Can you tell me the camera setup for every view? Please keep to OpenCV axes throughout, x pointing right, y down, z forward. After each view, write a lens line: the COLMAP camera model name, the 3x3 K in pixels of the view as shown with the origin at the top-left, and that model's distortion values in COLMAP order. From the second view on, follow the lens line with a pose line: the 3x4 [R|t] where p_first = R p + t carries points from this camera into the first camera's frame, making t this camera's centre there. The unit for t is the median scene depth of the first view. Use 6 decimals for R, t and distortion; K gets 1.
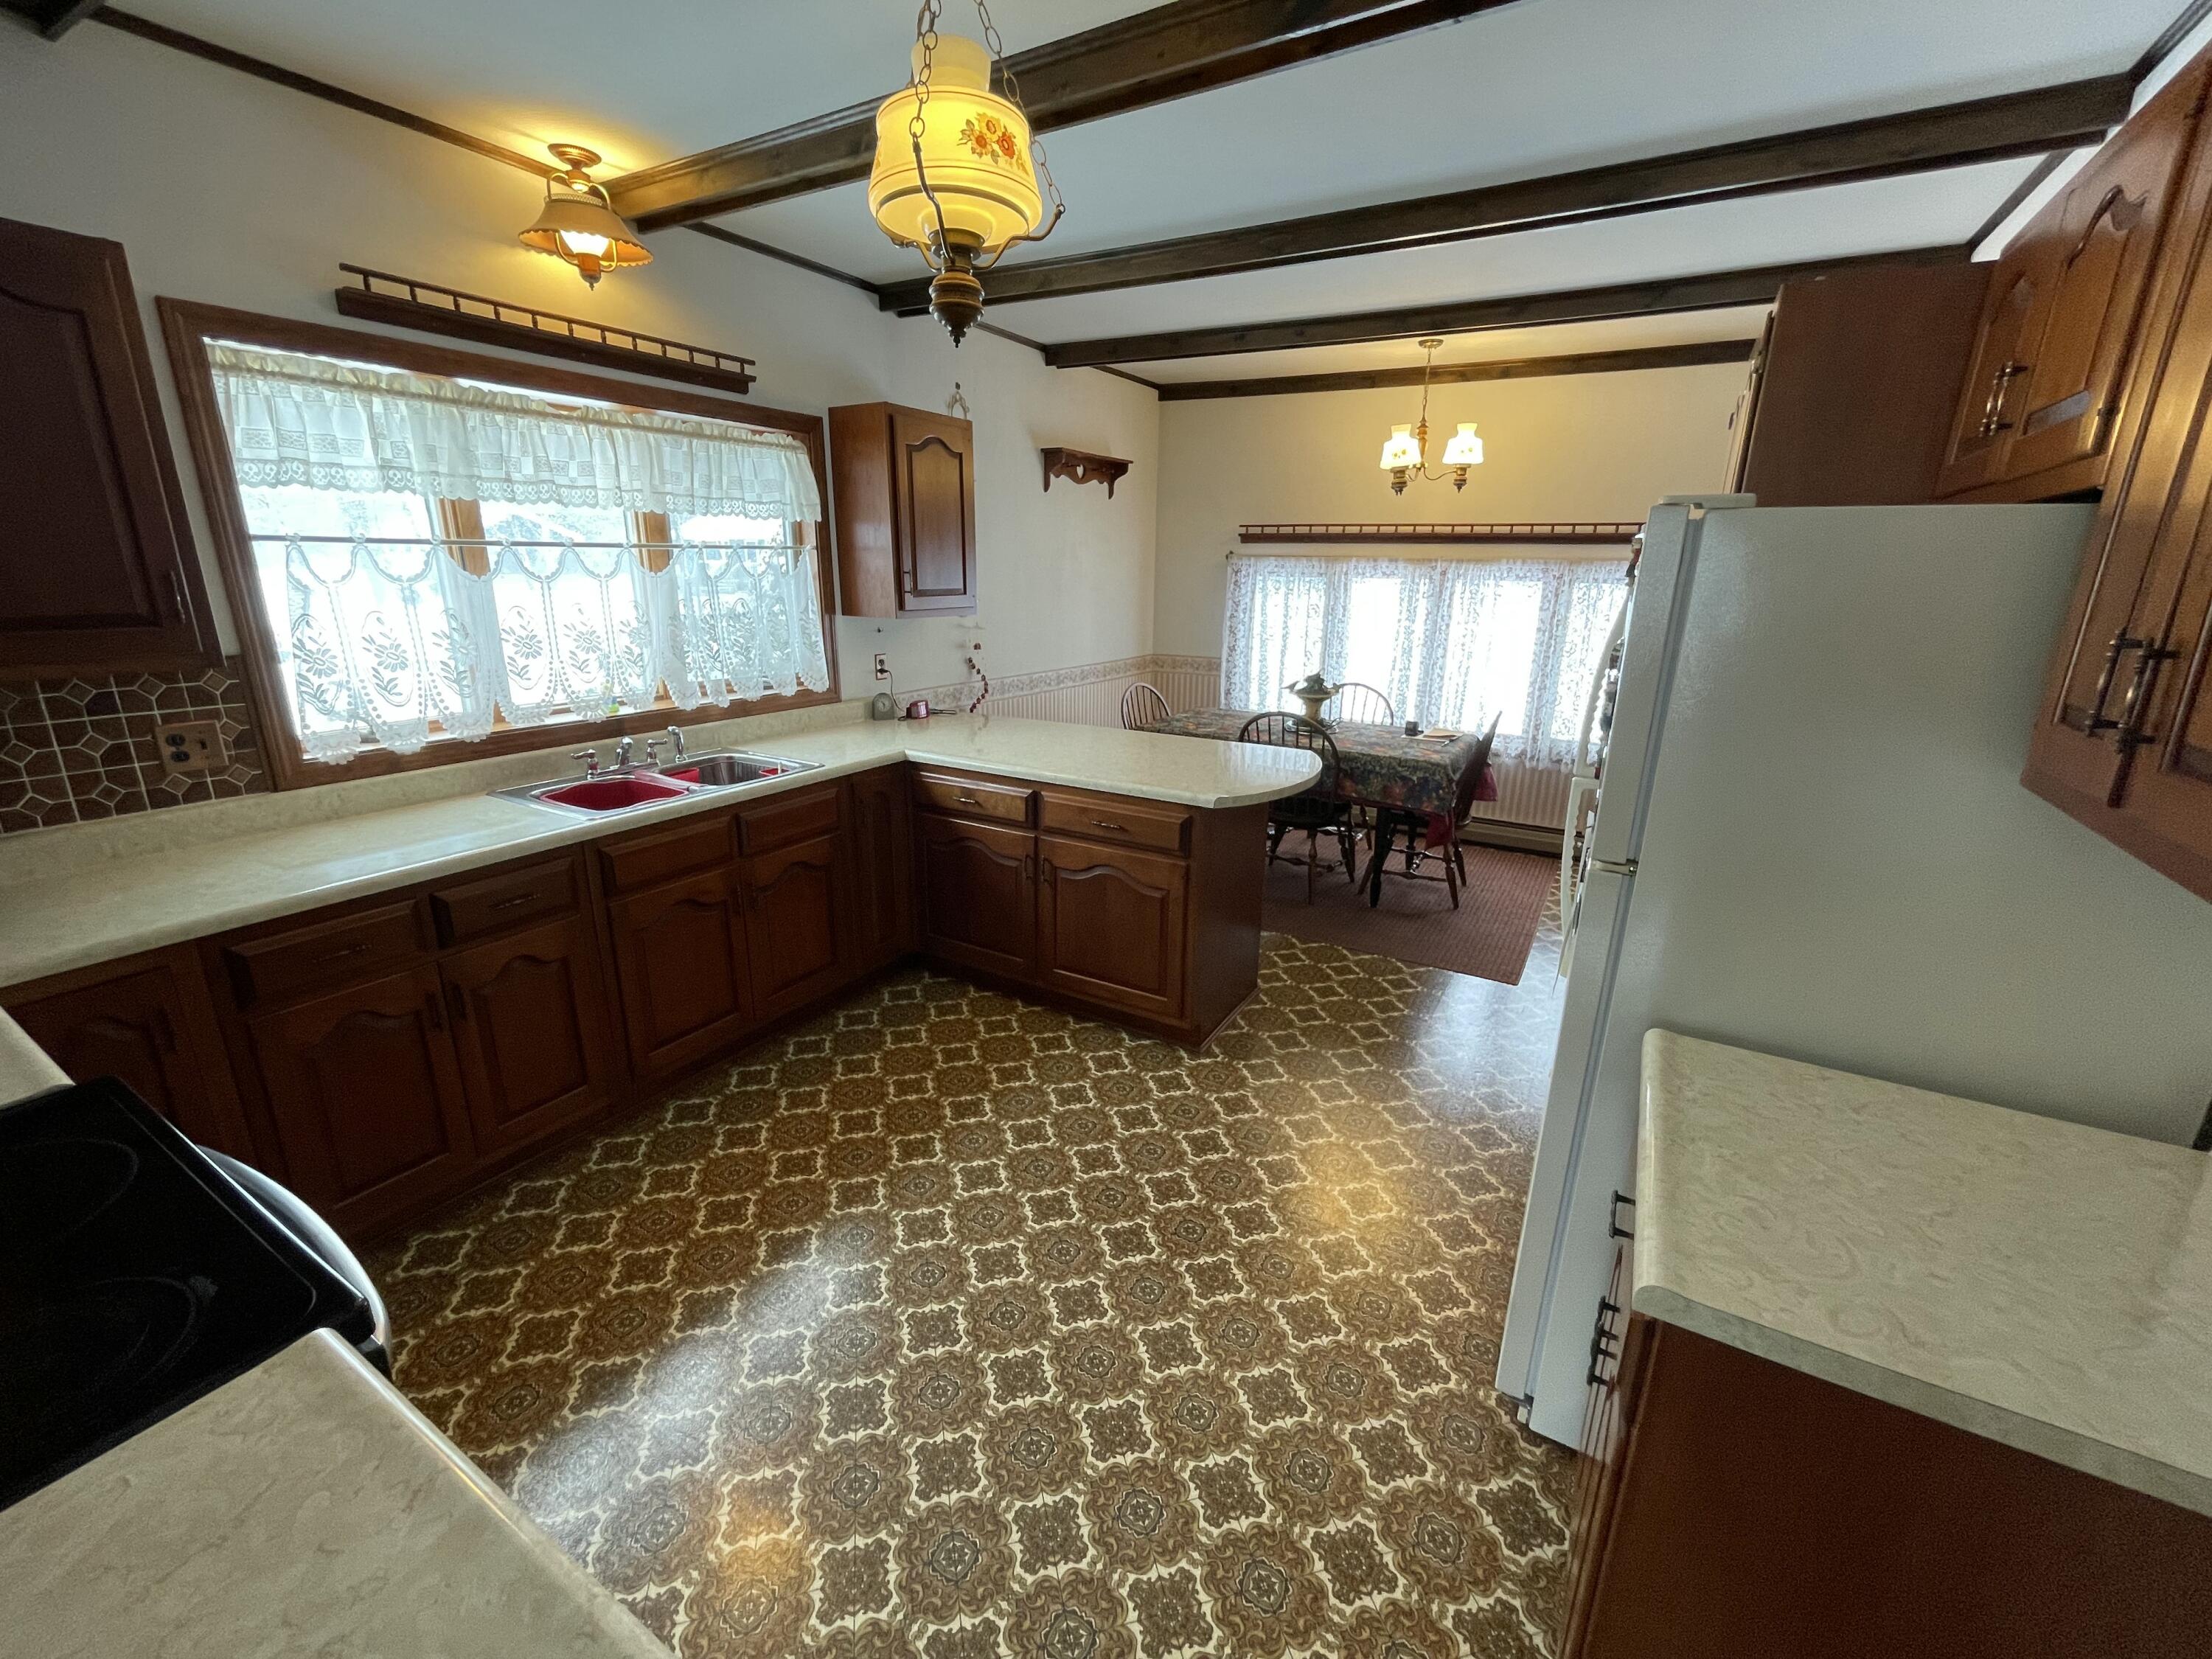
lens RADIAL K [[901.5, 0, 1107.8], [0, 901.5, 820.4], [0, 0, 1]] dist [-0.001393, -0.000354]
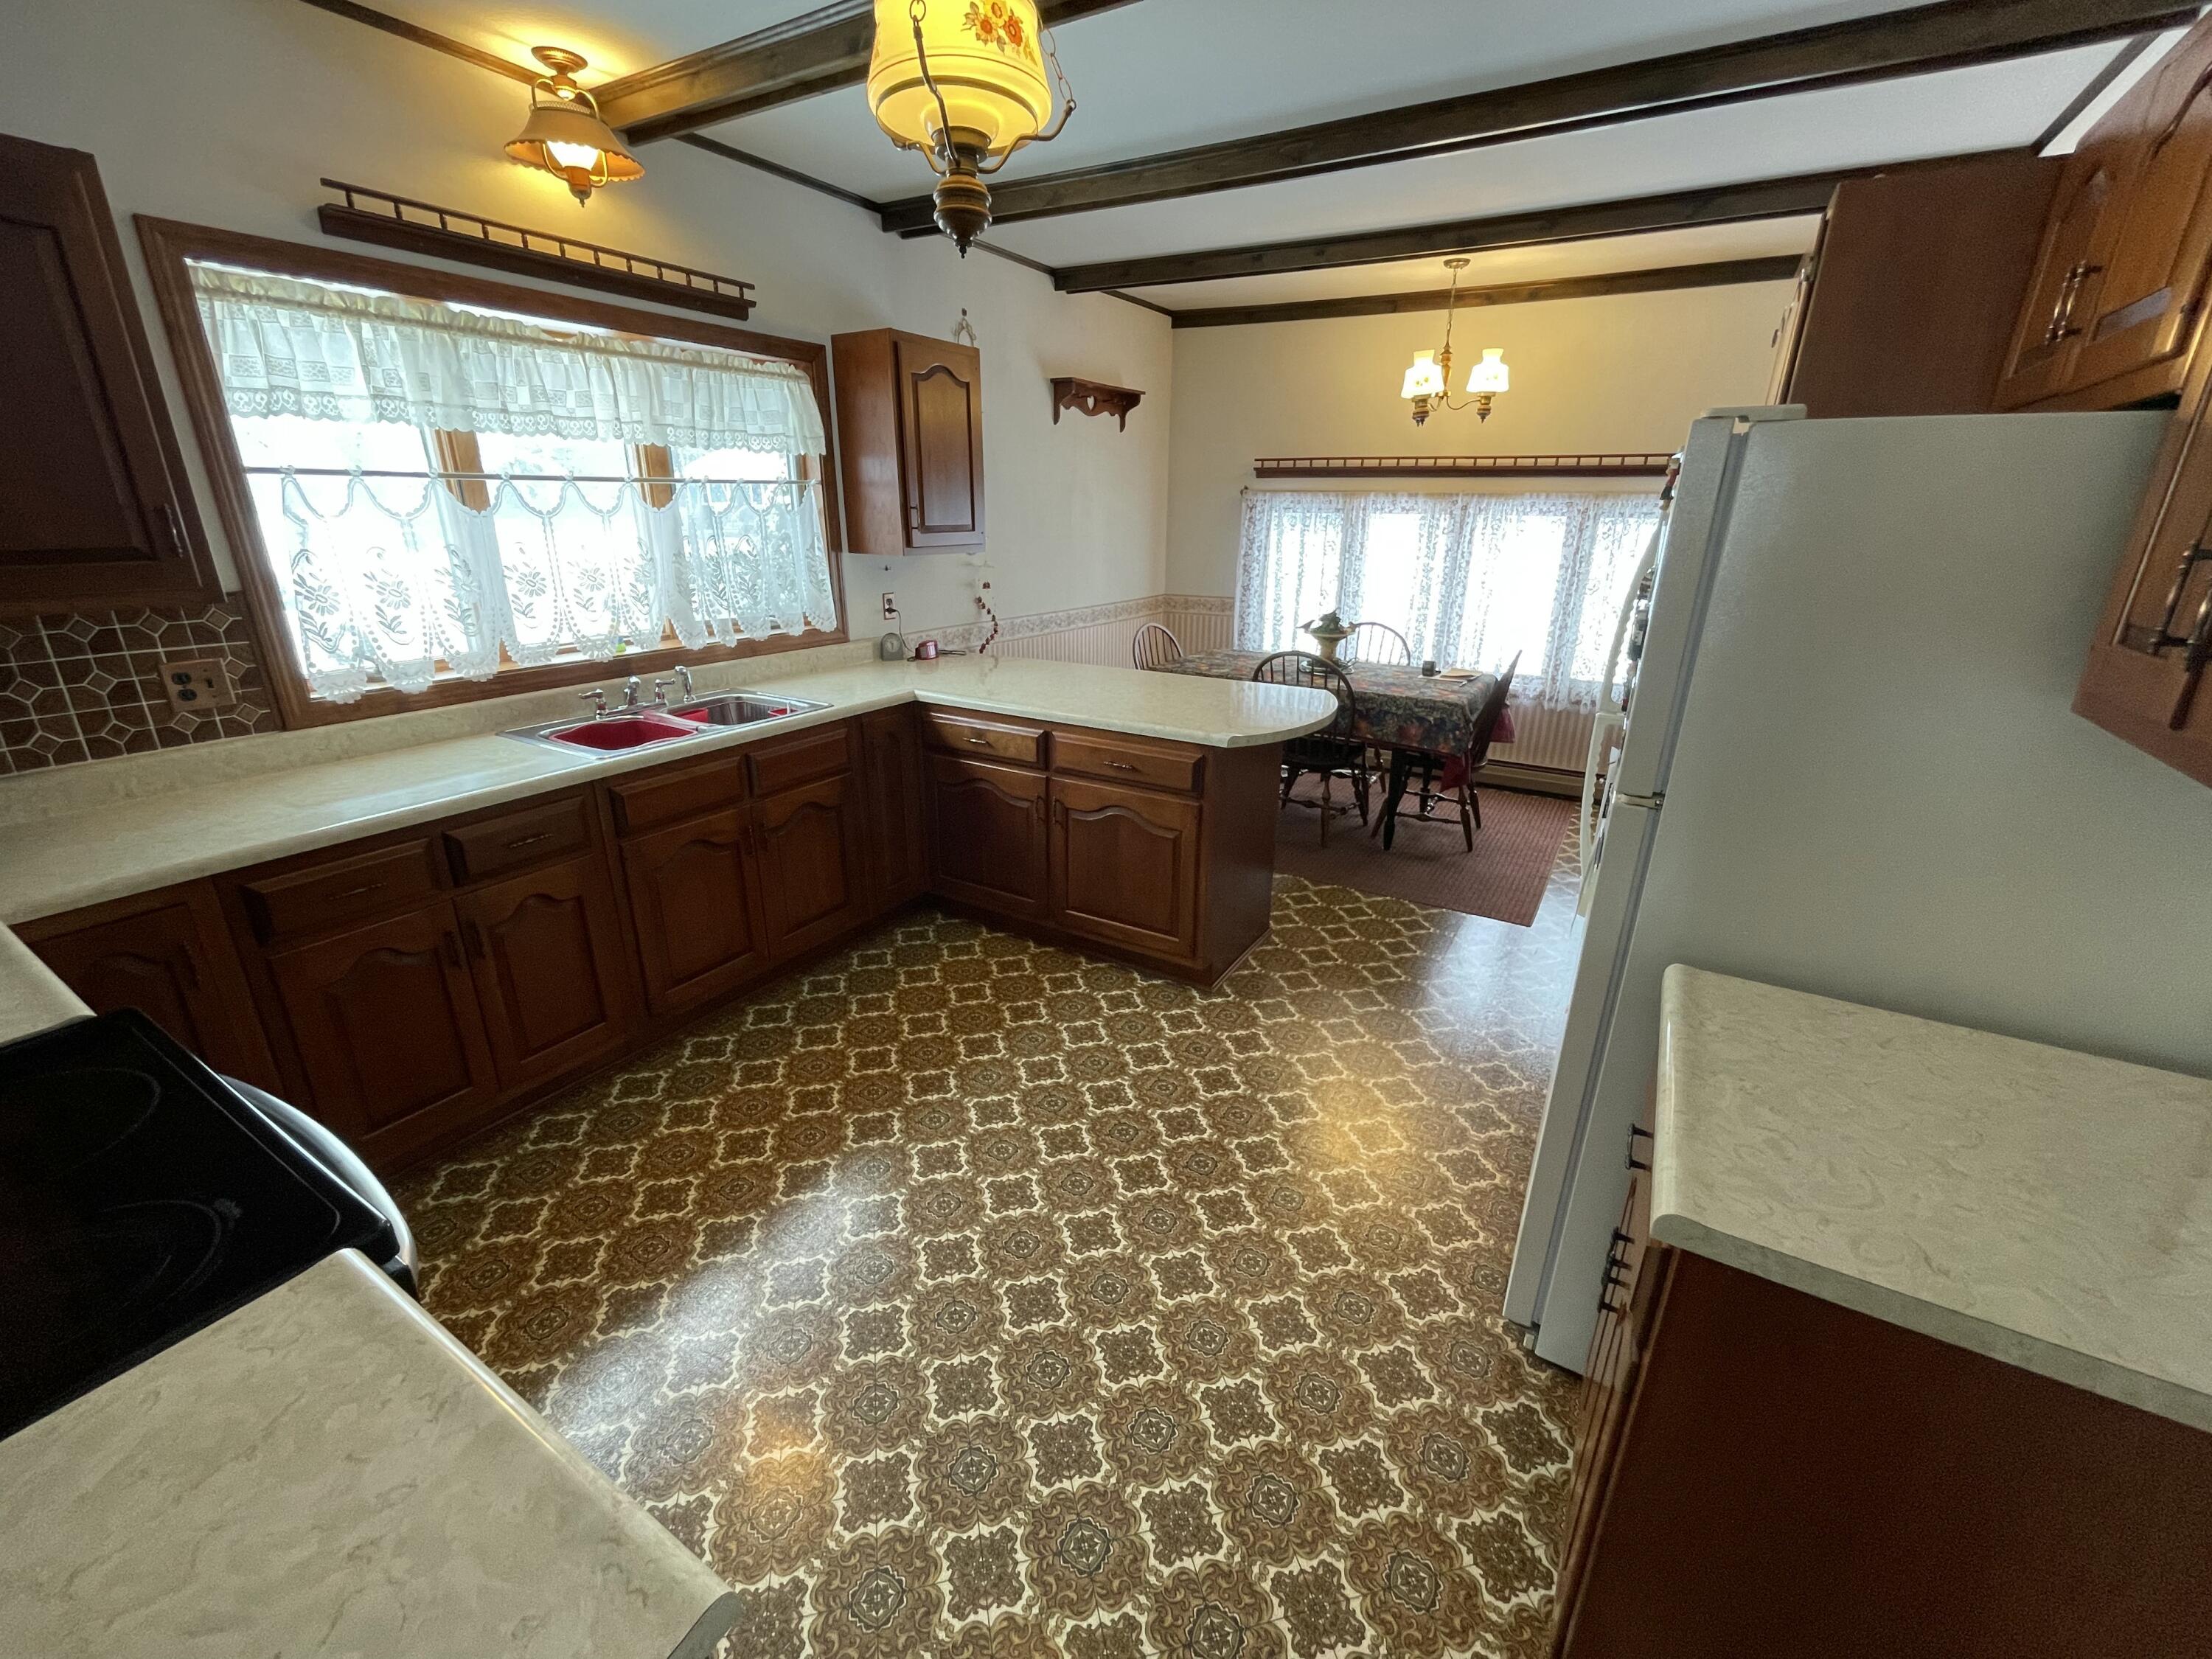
lens RADIAL K [[901.5, 0, 1108.9], [0, 901.5, 820.4], [0, 0, 1]] dist [-0.001393, -0.000354]
pose [[0.999941, -0.000088, -0.010905, -0.001742], [0.000736, 0.998234, 0.059396, 0.008825], [0.010881, -0.059401, 0.998175, 0.010376]]
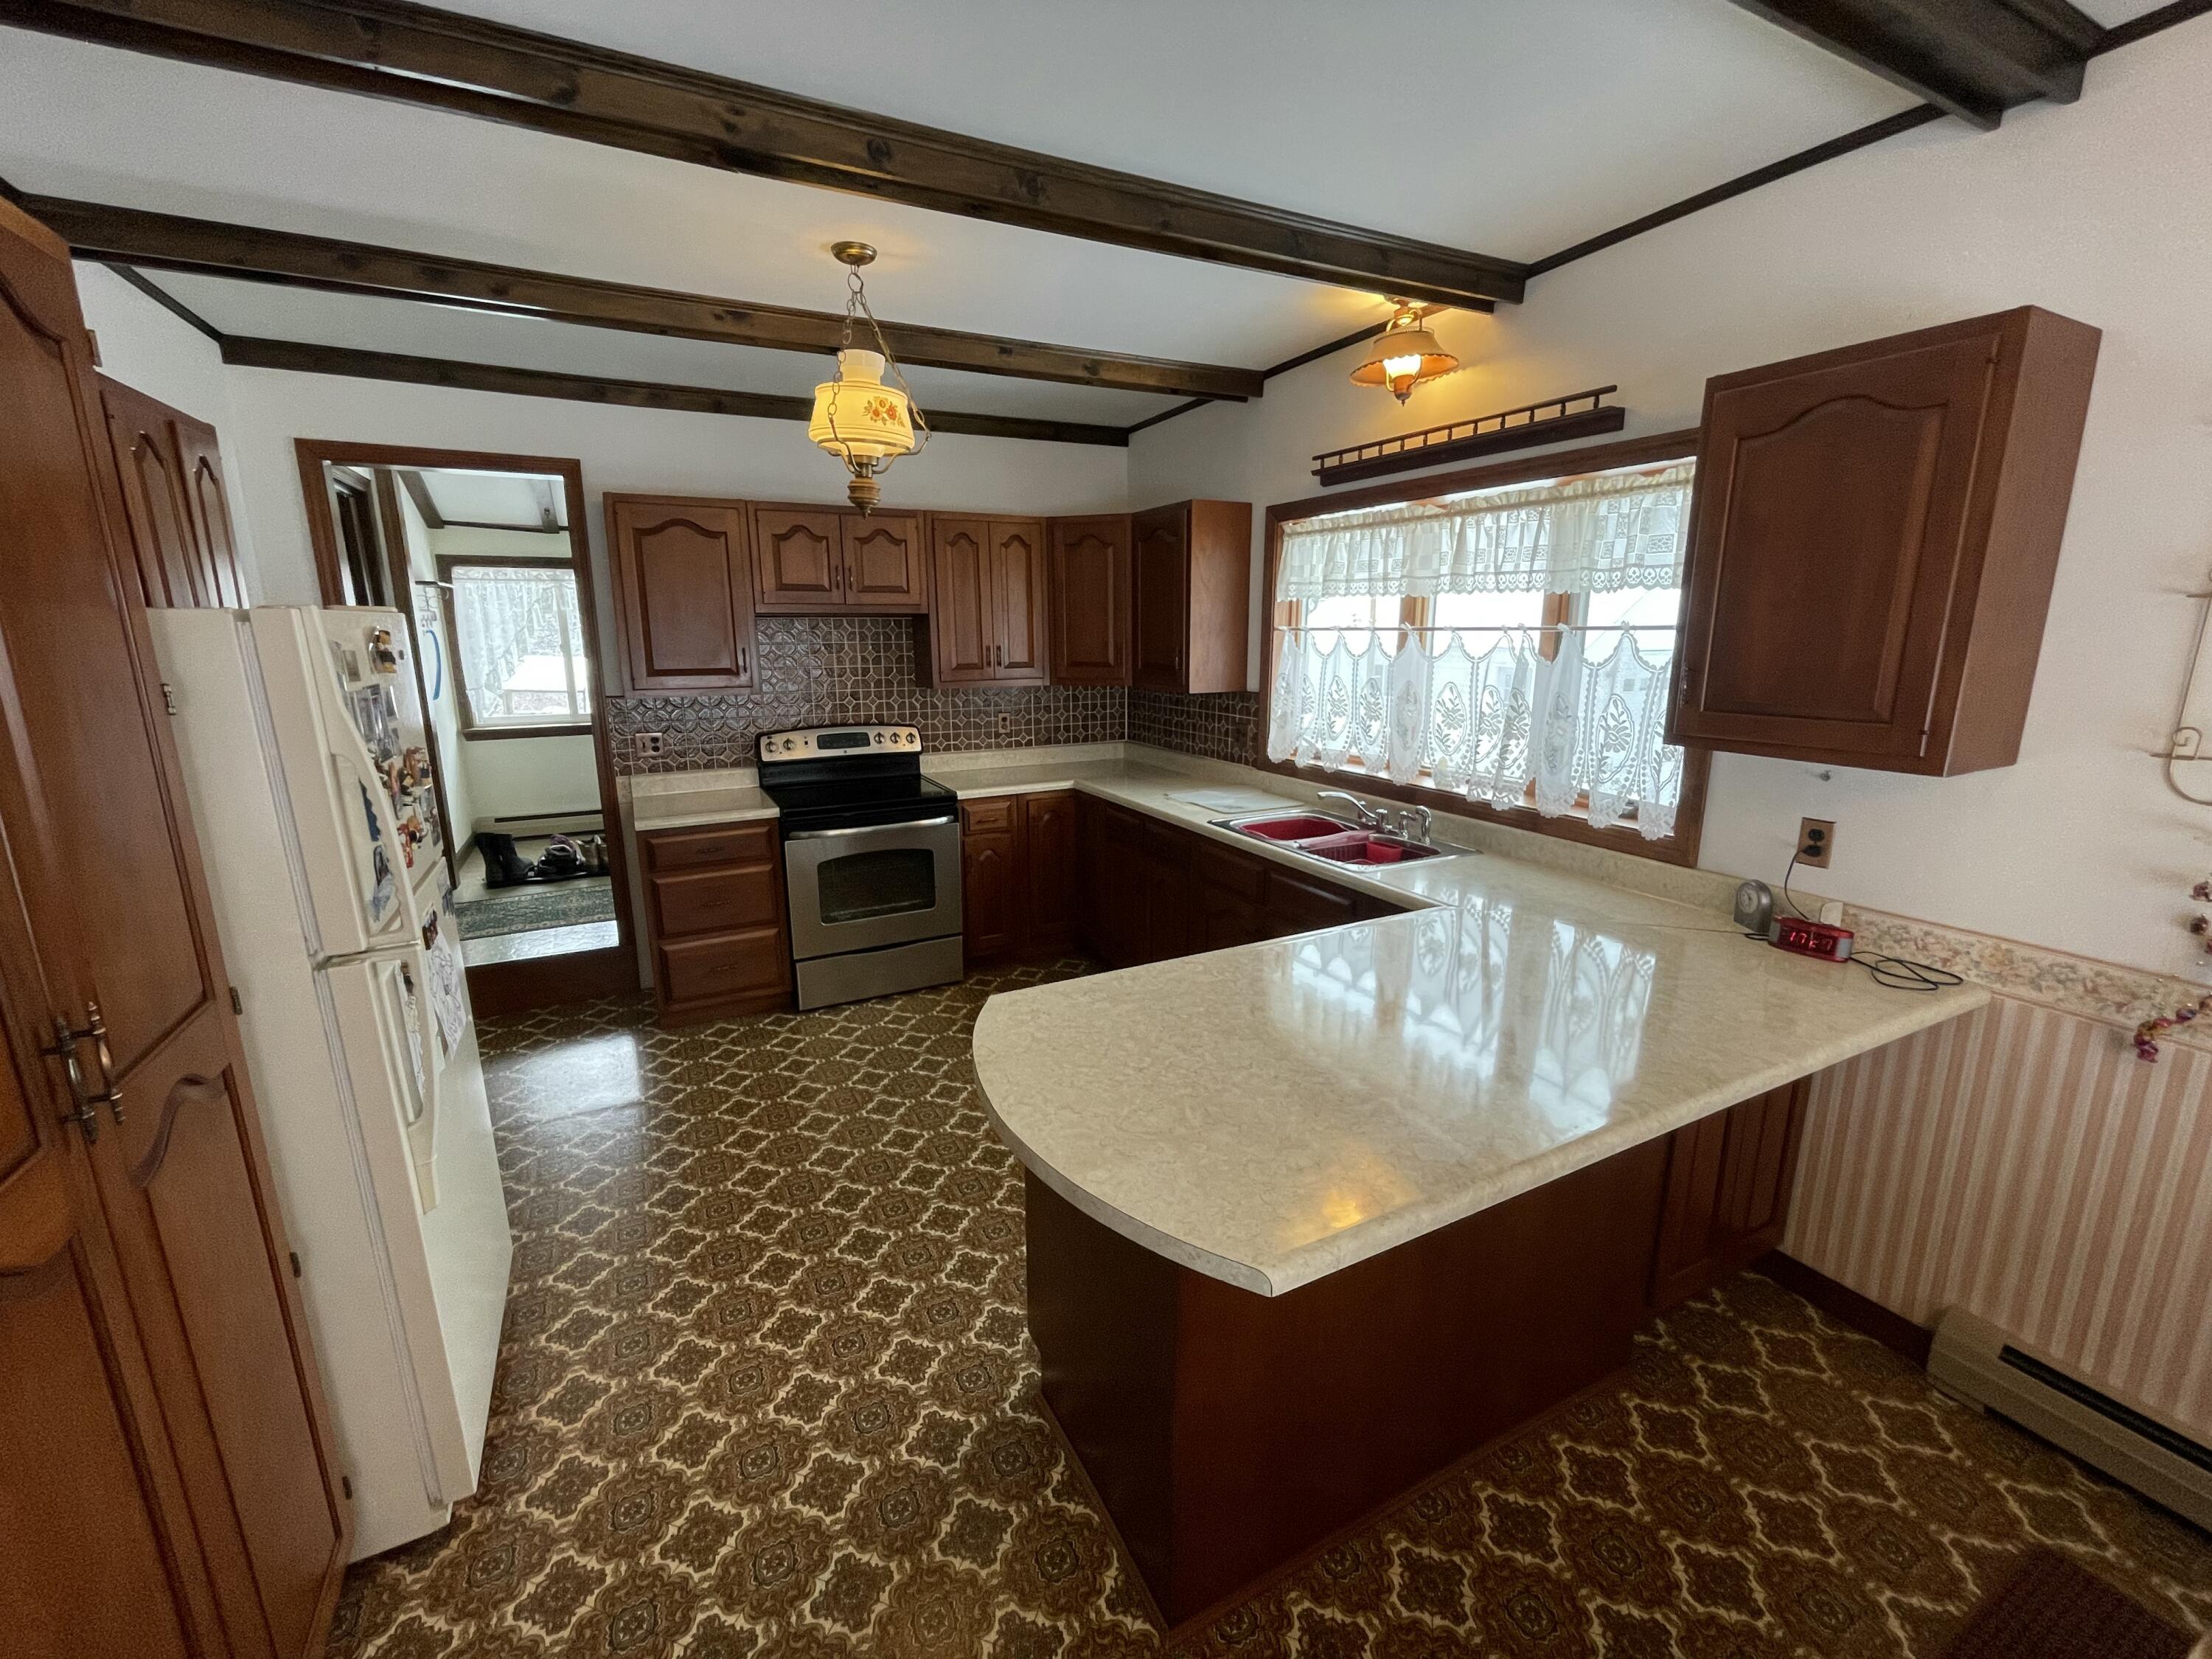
lens RADIAL K [[901.5, 0, 1061.6], [0, 901.5, 814.3], [0, 0, 1]] dist [-0.001393, -0.000354]
pose [[-0.550150, 0.153880, -0.820766, 0.768692], [-0.239099, 0.912699, 0.331381, -0.459329], [0.800104, 0.378553, -0.465328, 1.598246]]
